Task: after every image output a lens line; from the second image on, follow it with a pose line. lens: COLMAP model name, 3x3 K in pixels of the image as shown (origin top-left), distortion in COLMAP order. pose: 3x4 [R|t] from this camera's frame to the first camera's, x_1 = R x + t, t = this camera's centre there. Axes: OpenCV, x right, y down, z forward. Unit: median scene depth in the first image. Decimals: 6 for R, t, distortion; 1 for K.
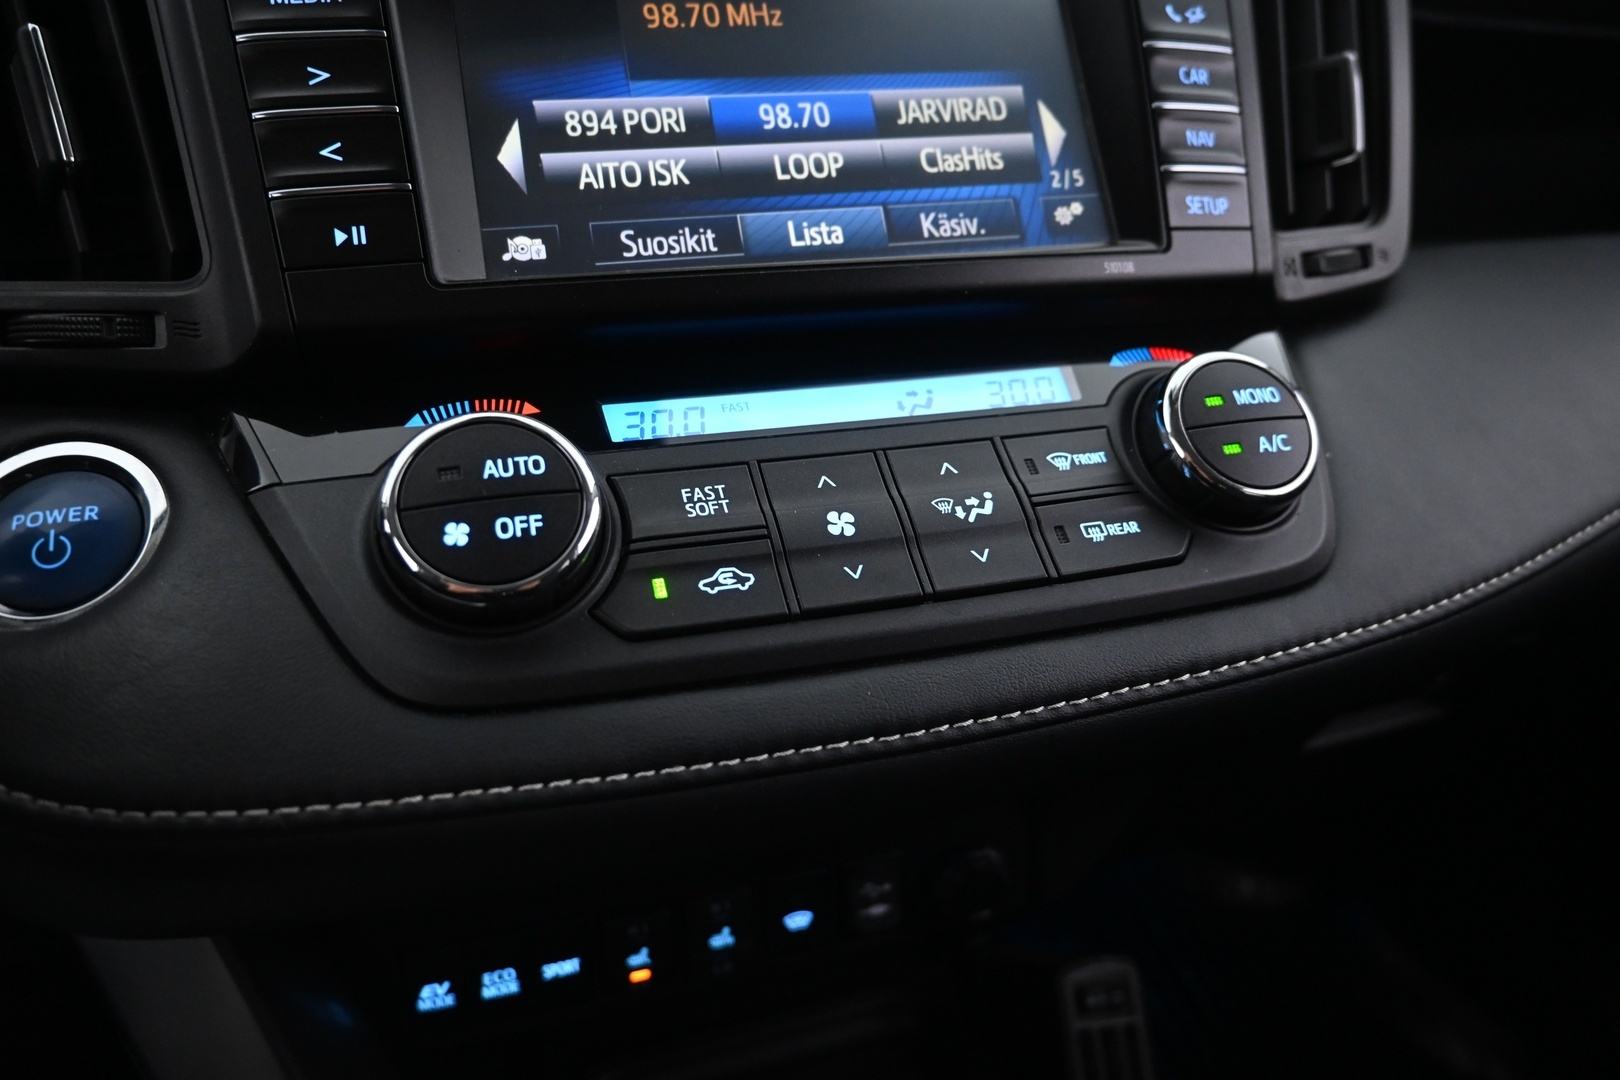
lens RADIAL K [[1116.1, 0, 810.0], [0, 1116.1, 540.0], [0, 0, 1]] dist [0.001271, 0.000094]
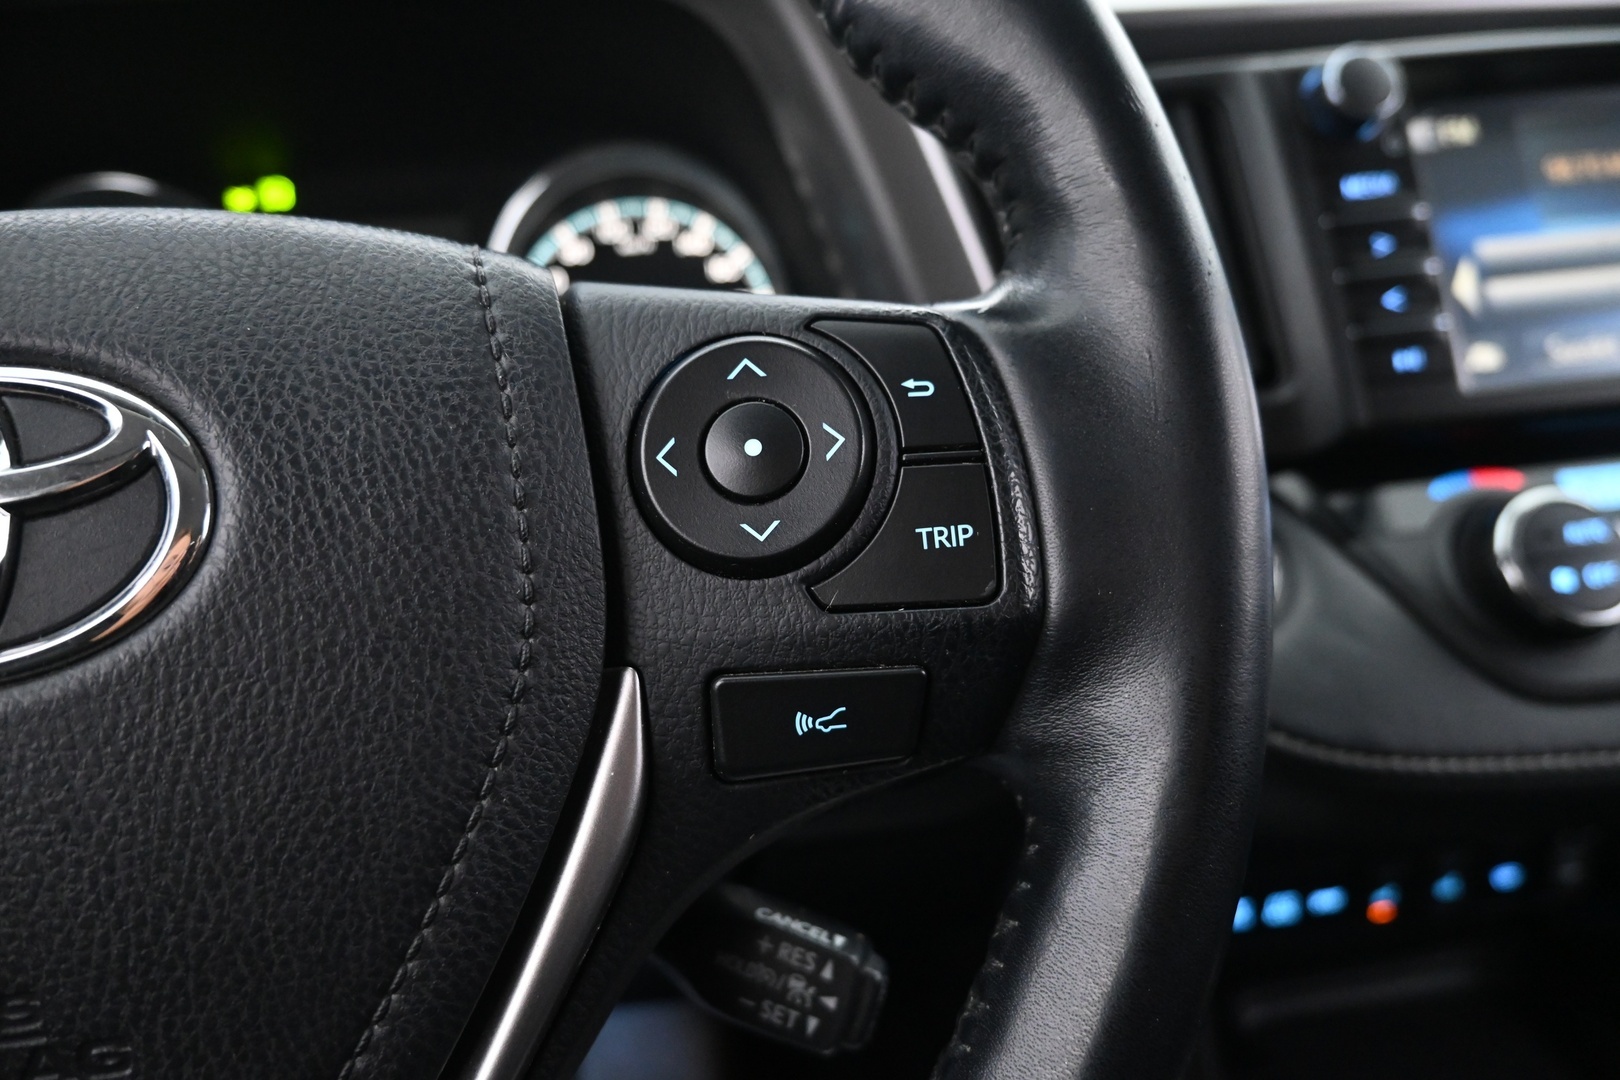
lens RADIAL K [[1116.1, 0, 810.0], [0, 1116.1, 540.0], [0, 0, 1]] dist [0.001271, 0.000094]
pose [[0.984915, 0.012822, -0.172561, -0.805357], [-0.008698, 0.999659, 0.024632, -0.065424], [0.172818, -0.022760, 0.984691, -0.481068]]
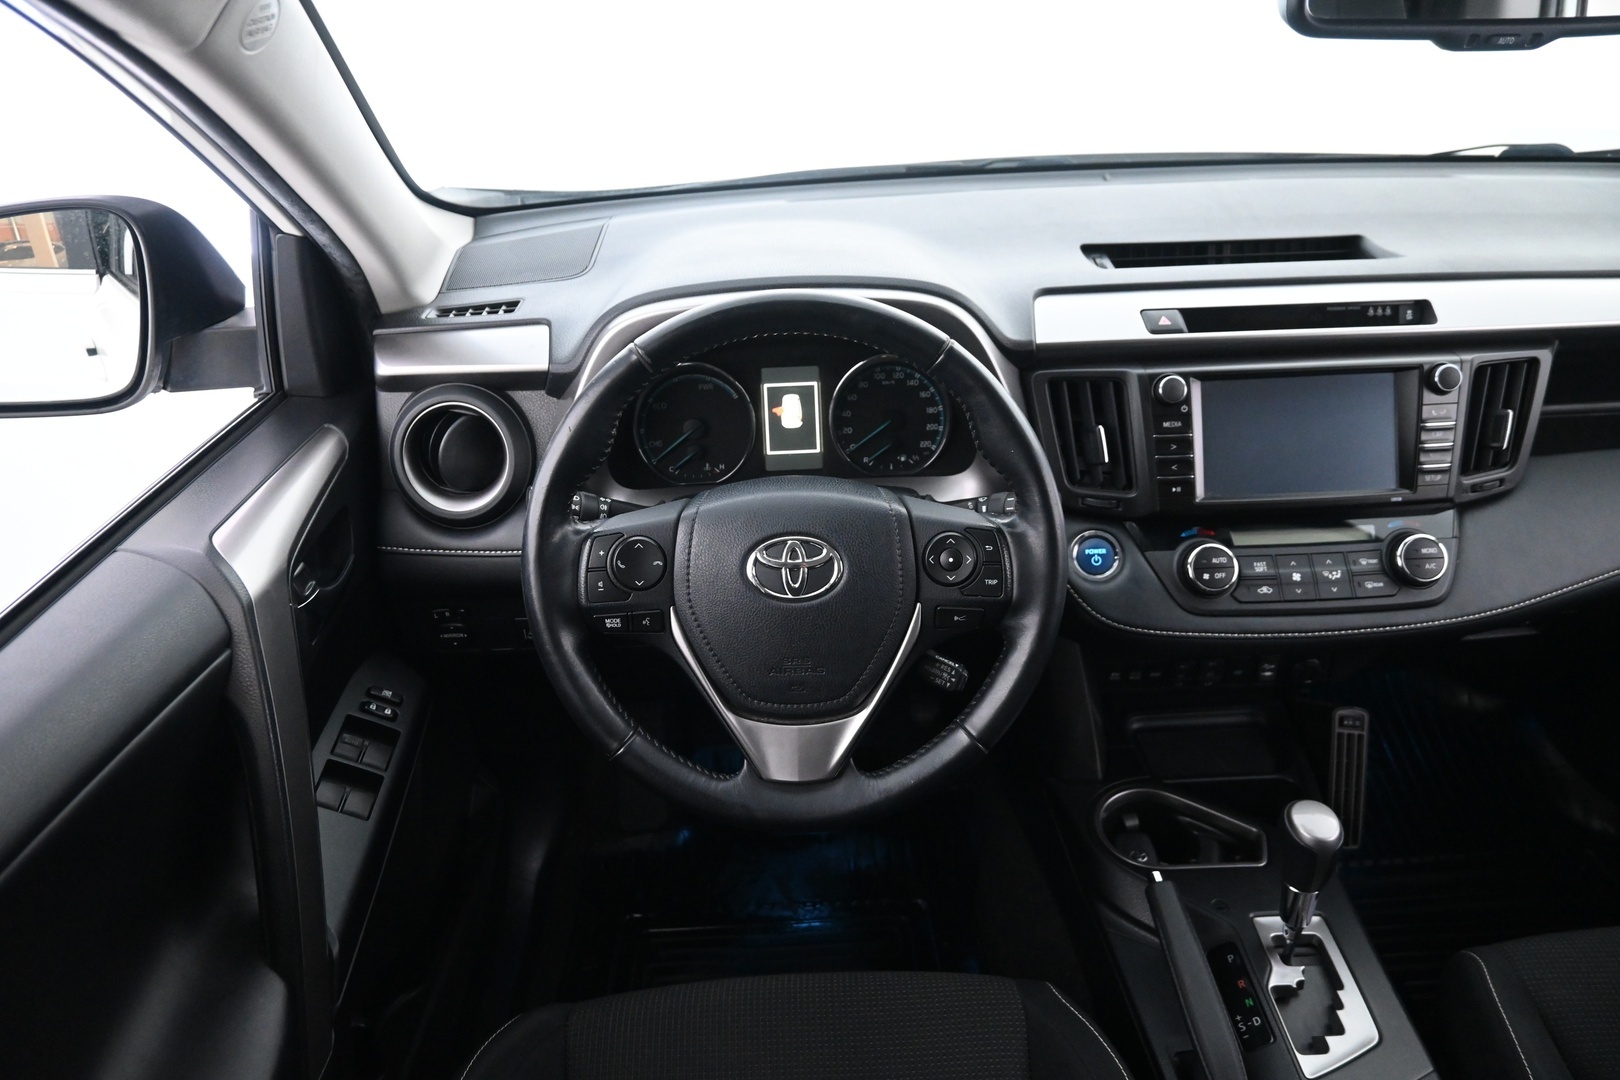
lens RADIAL K [[1116.1, 0, 810.0], [0, 1116.1, 540.0], [0, 0, 1]] dist [0.001271, 0.000094]
pose [[0.960397, 0.135999, -0.243190, -0.596170], [-0.077226, 0.968522, 0.236646, -0.824877], [0.267719, -0.208494, 0.940668, -2.724609]]
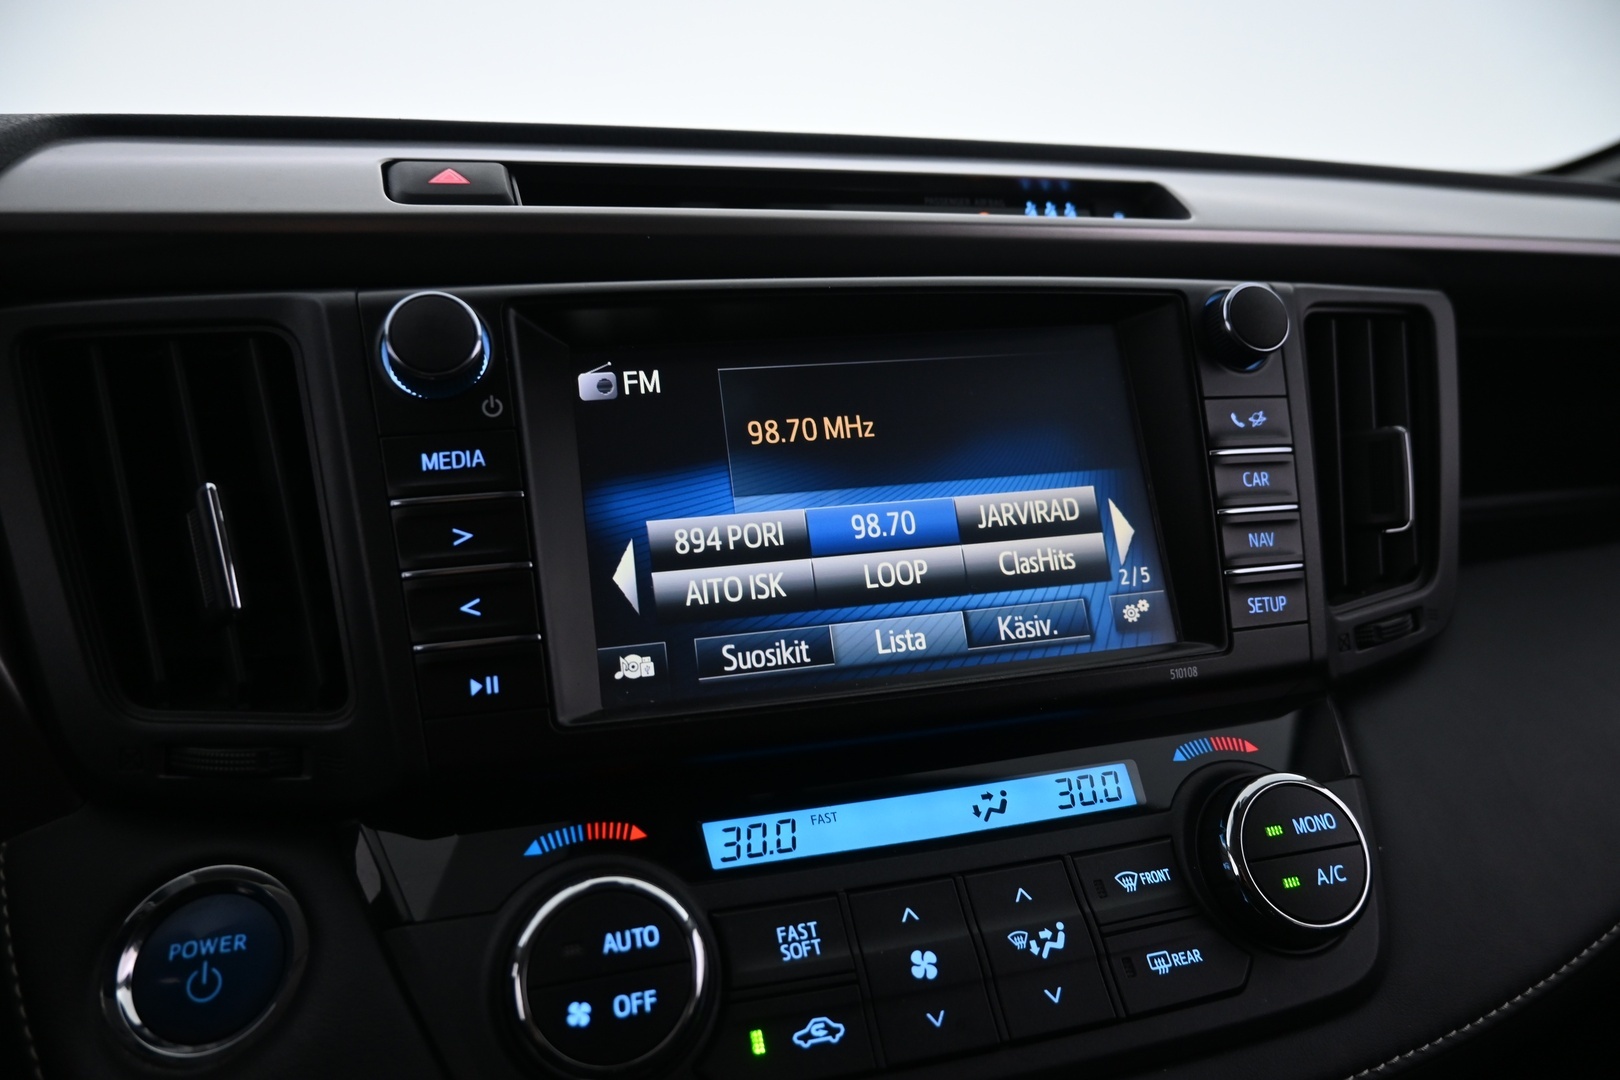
lens RADIAL K [[1116.1, 0, 810.0], [0, 1116.1, 540.0], [0, 0, 1]] dist [0.001271, 0.000094]
pose [[0.999171, 0.031633, -0.025620, -0.060667], [-0.032849, 0.998283, -0.048505, -0.331326], [0.024042, 0.049307, 0.998494, -0.085052]]
